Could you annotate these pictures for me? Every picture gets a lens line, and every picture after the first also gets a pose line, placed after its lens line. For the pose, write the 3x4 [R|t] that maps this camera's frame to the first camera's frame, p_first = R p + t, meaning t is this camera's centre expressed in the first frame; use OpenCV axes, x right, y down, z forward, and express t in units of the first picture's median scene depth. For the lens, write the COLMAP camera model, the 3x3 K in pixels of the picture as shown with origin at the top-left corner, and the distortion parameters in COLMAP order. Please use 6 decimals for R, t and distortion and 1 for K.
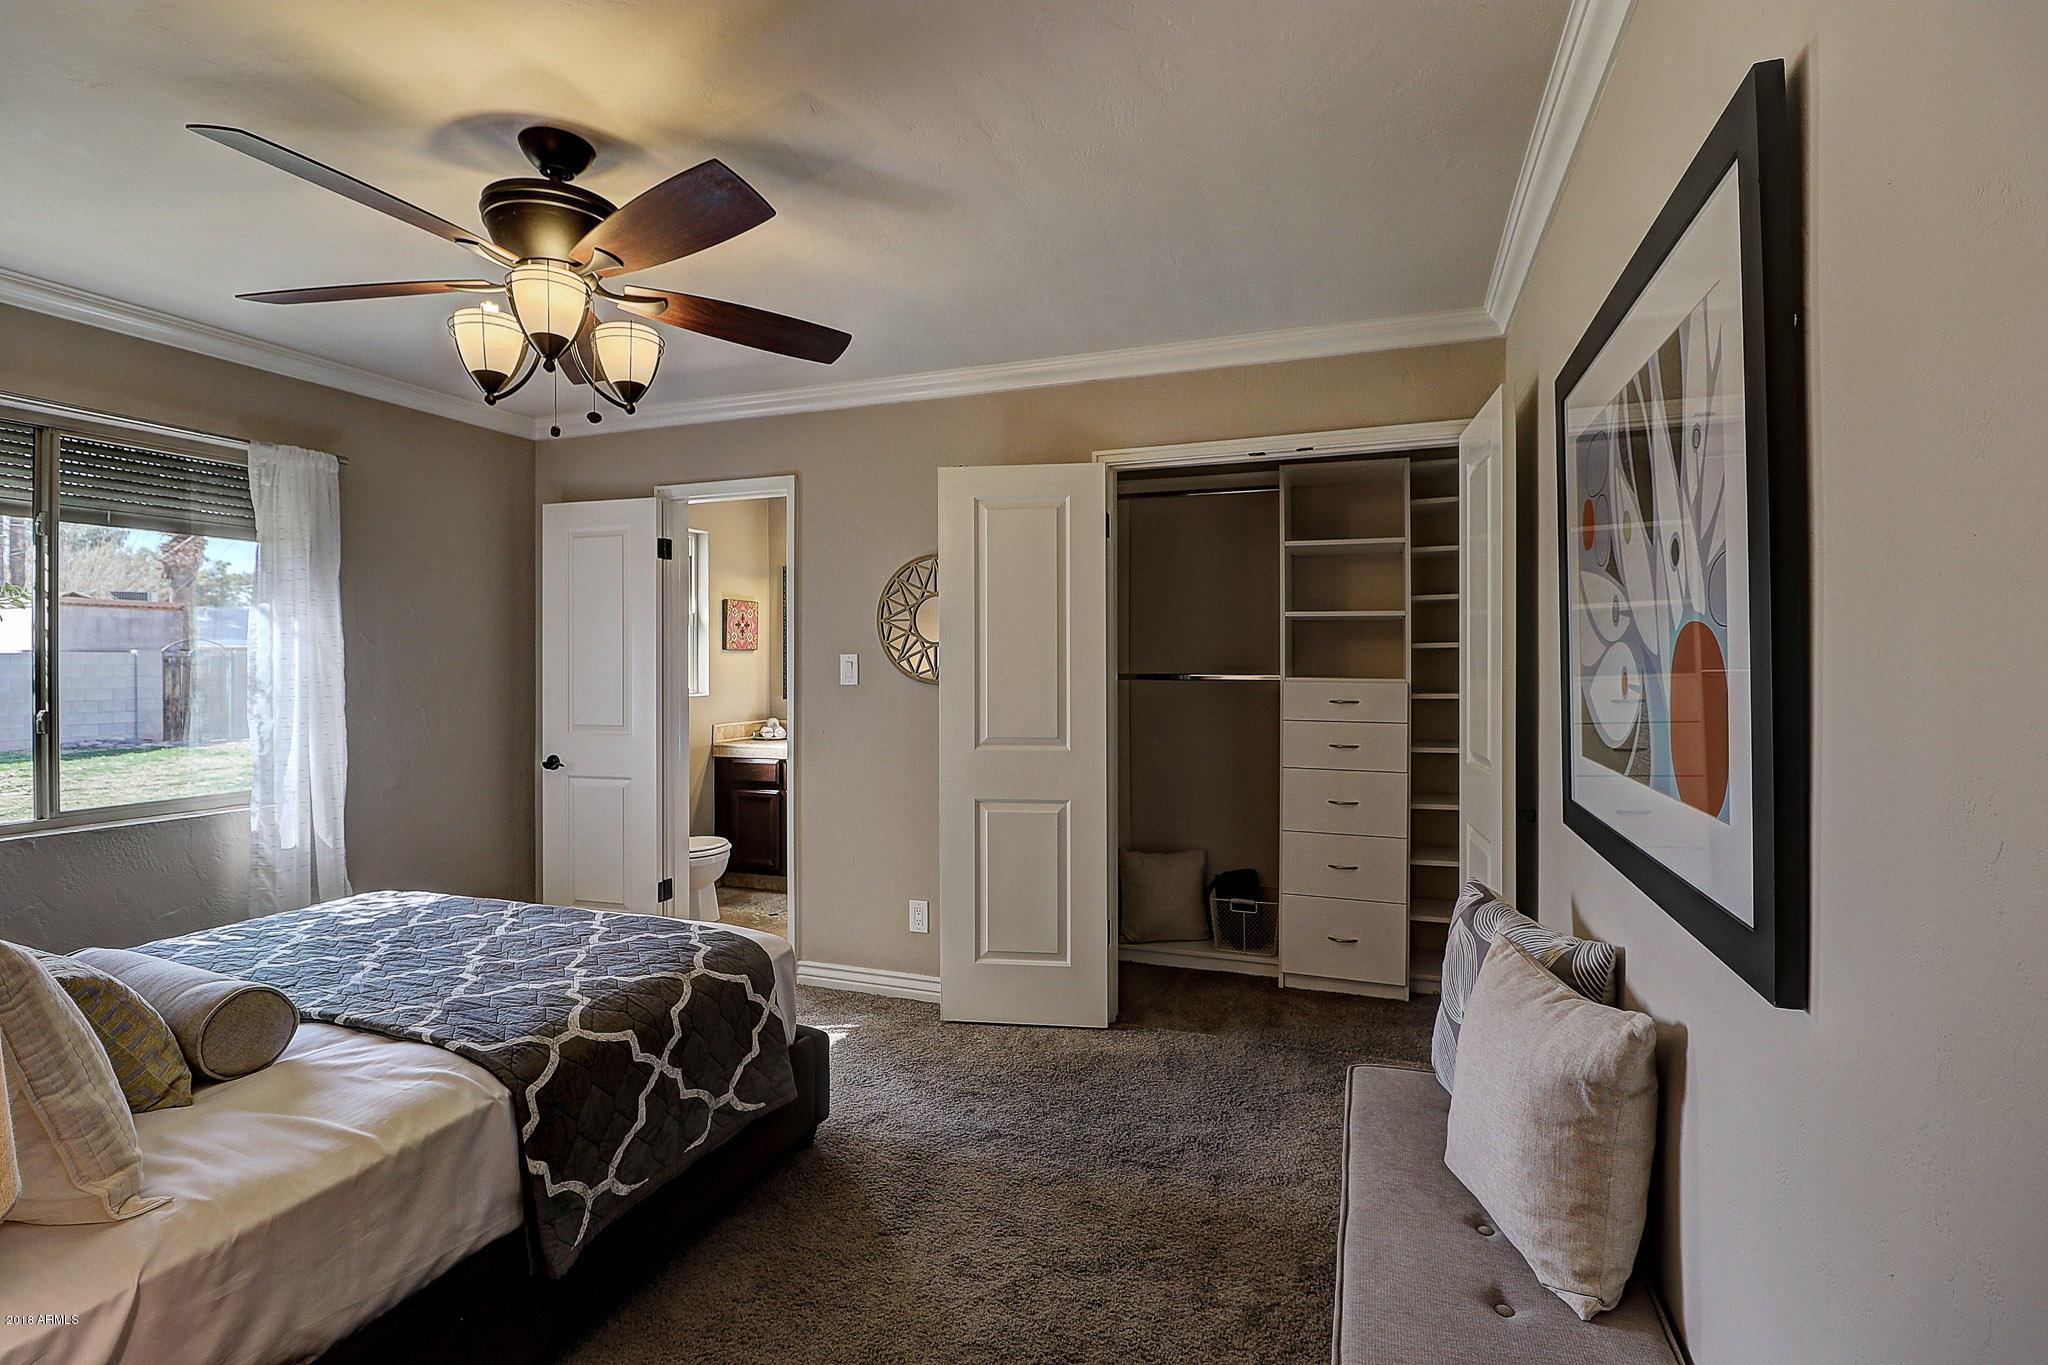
lens RADIAL K [[948.5, 0, 1036.2], [0, 948.5, 665.9], [0, 0, 1]] dist [0.001509, -0.014615]
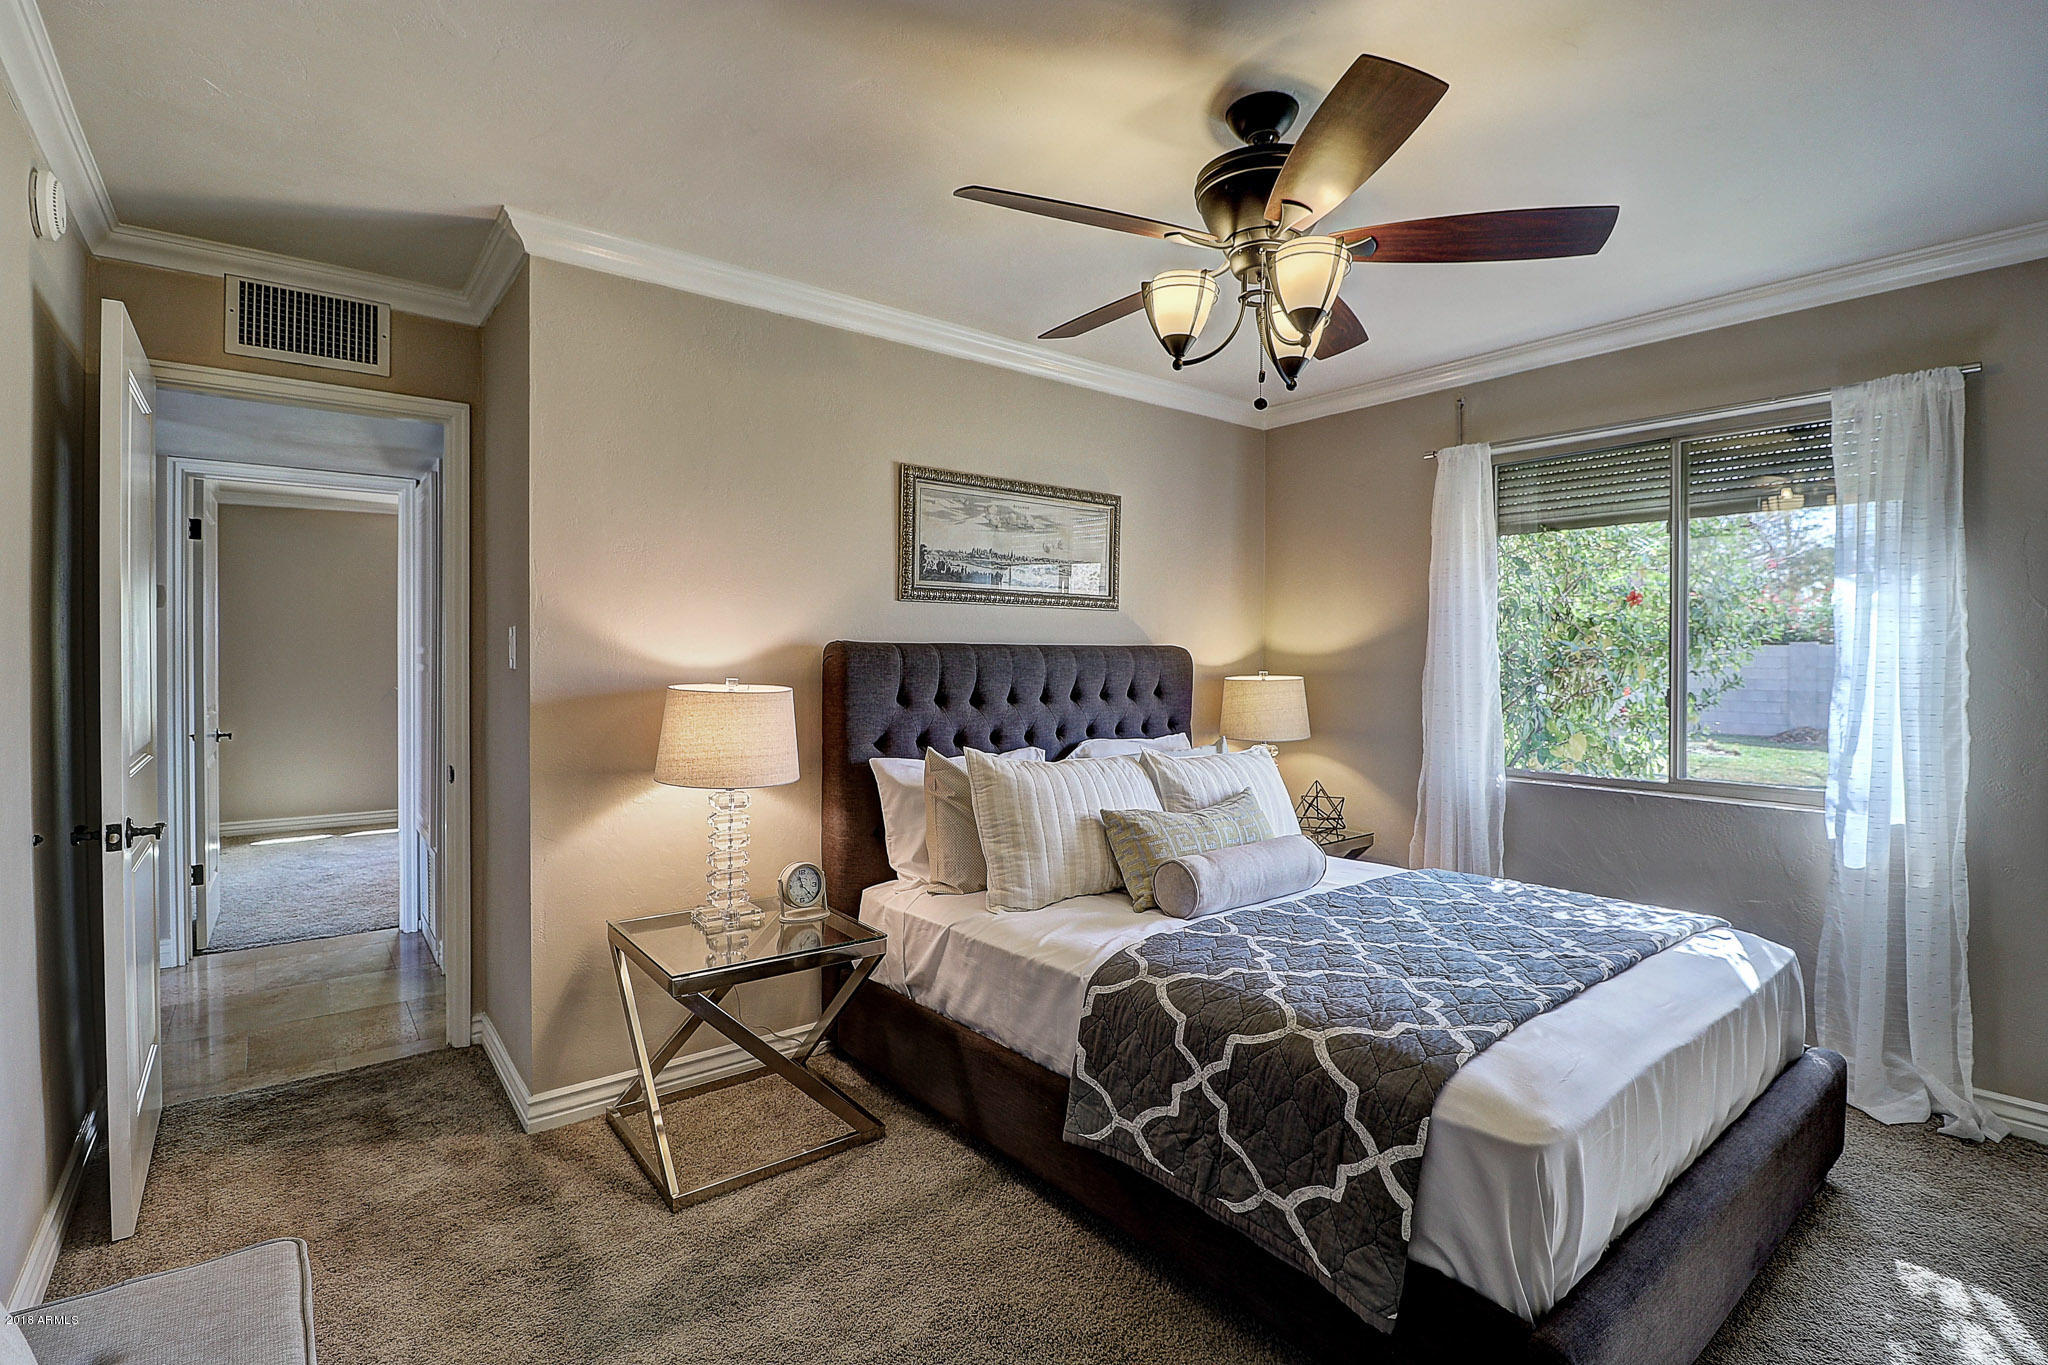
lens RADIAL K [[948.5, 0, 1036.2], [0, 948.5, 665.9], [0, 0, 1]] dist [0.001509, -0.014615]
pose [[-0.525743, 0.009258, -0.850593, 0.455628], [-0.004651, 0.999895, 0.013757, 0.012683], [0.850631, 0.011189, -0.525644, 1.319728]]
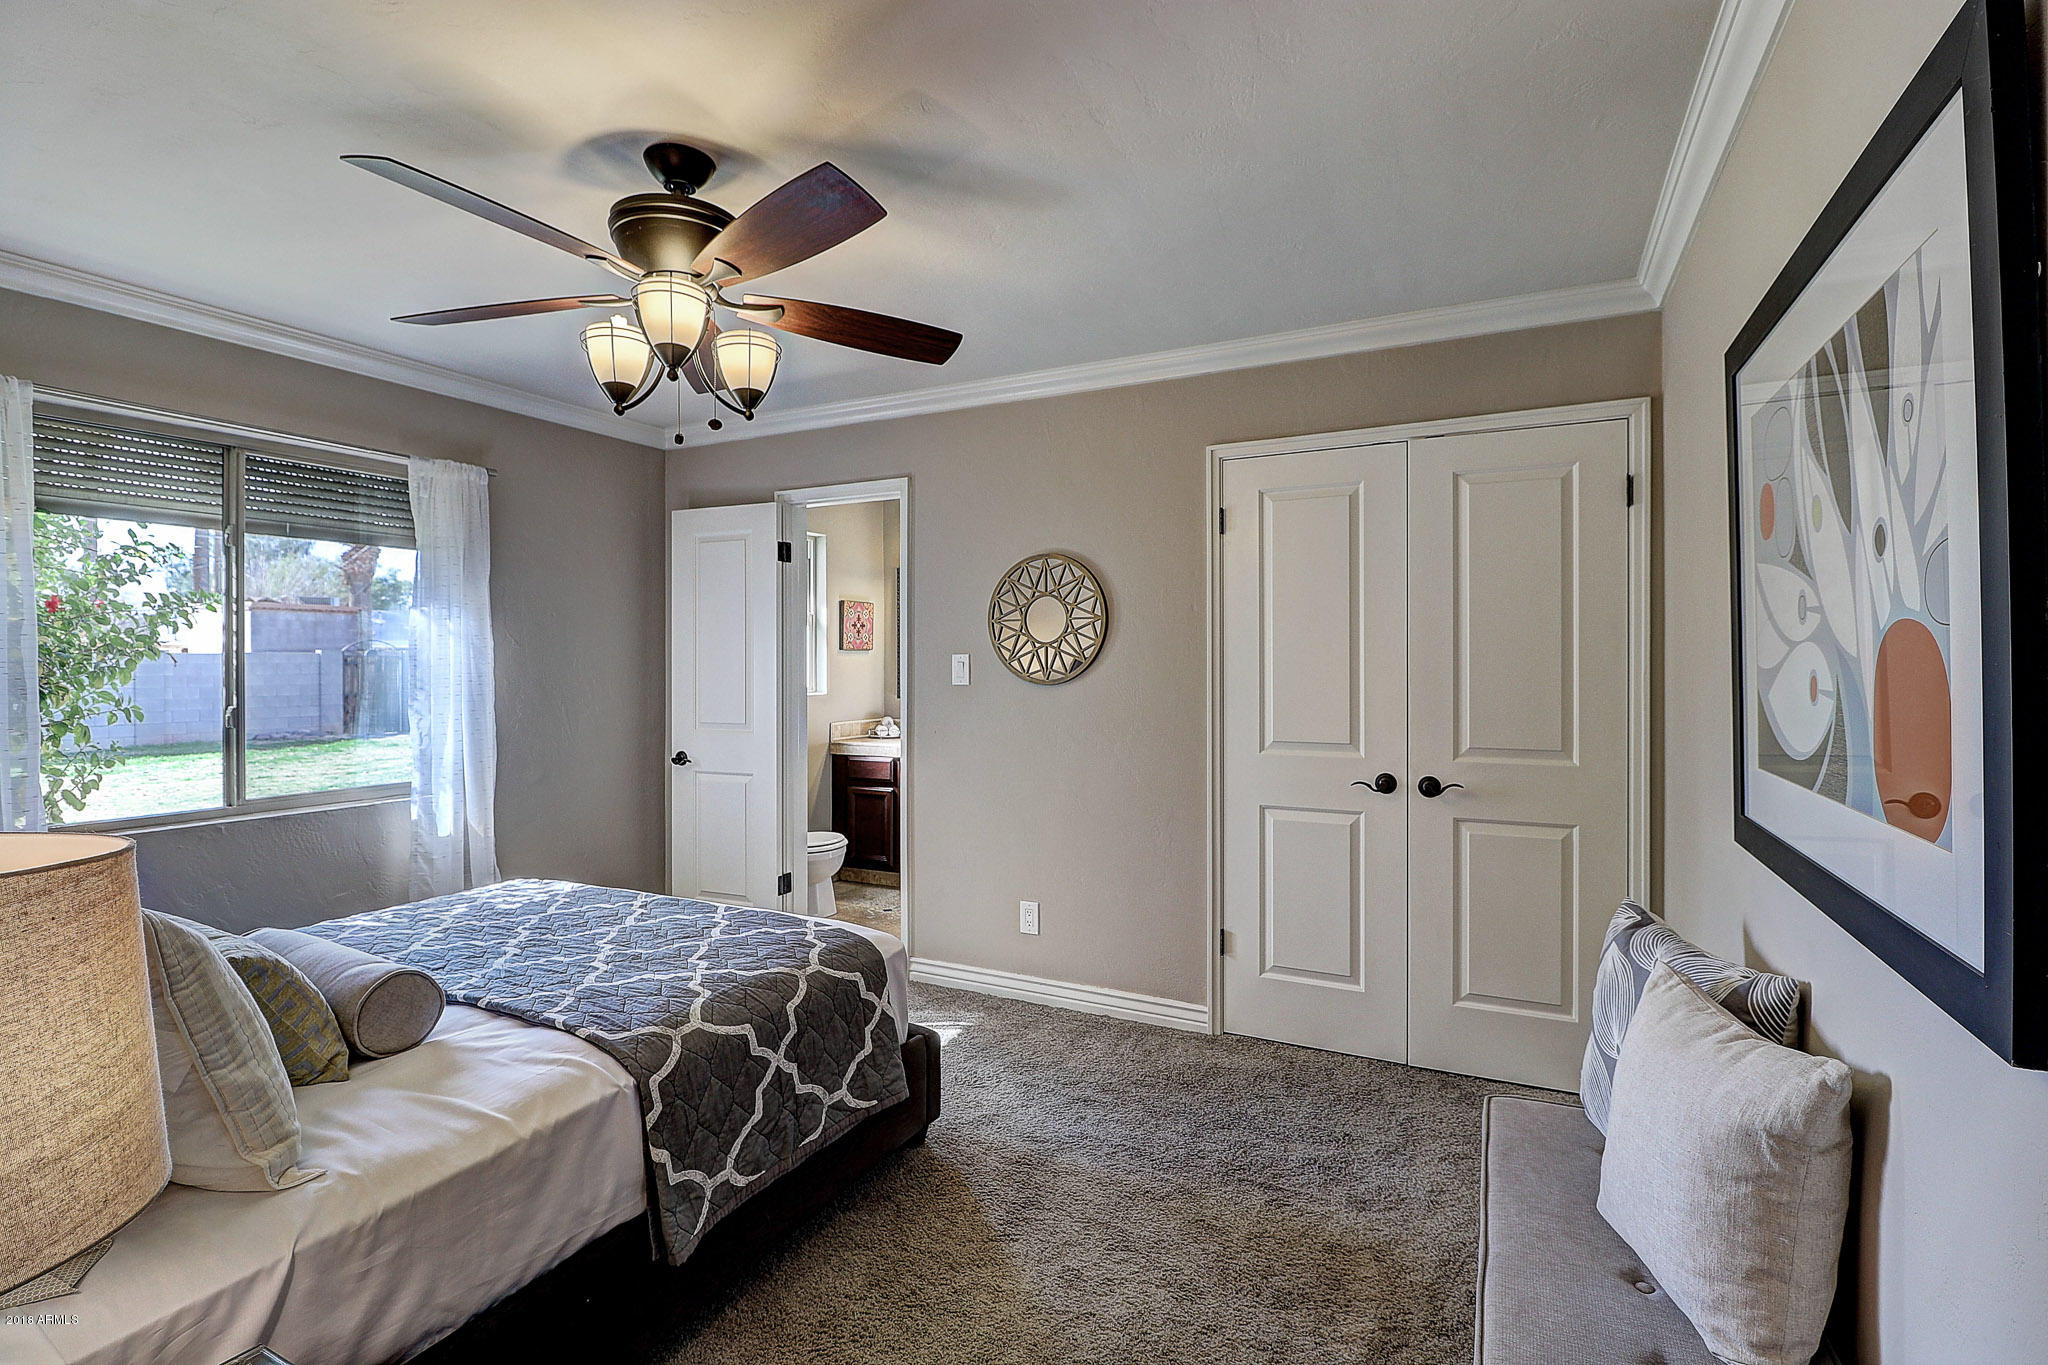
lens RADIAL K [[948.5, 0, 1036.2], [0, 948.5, 665.9], [0, 0, 1]] dist [0.001509, -0.014615]
pose [[0.993229, 0.000617, -0.116174, -0.002094], [-0.000507, 0.999999, 0.000977, -0.002159], [0.116175, -0.000912, 0.993228, 0.021703]]
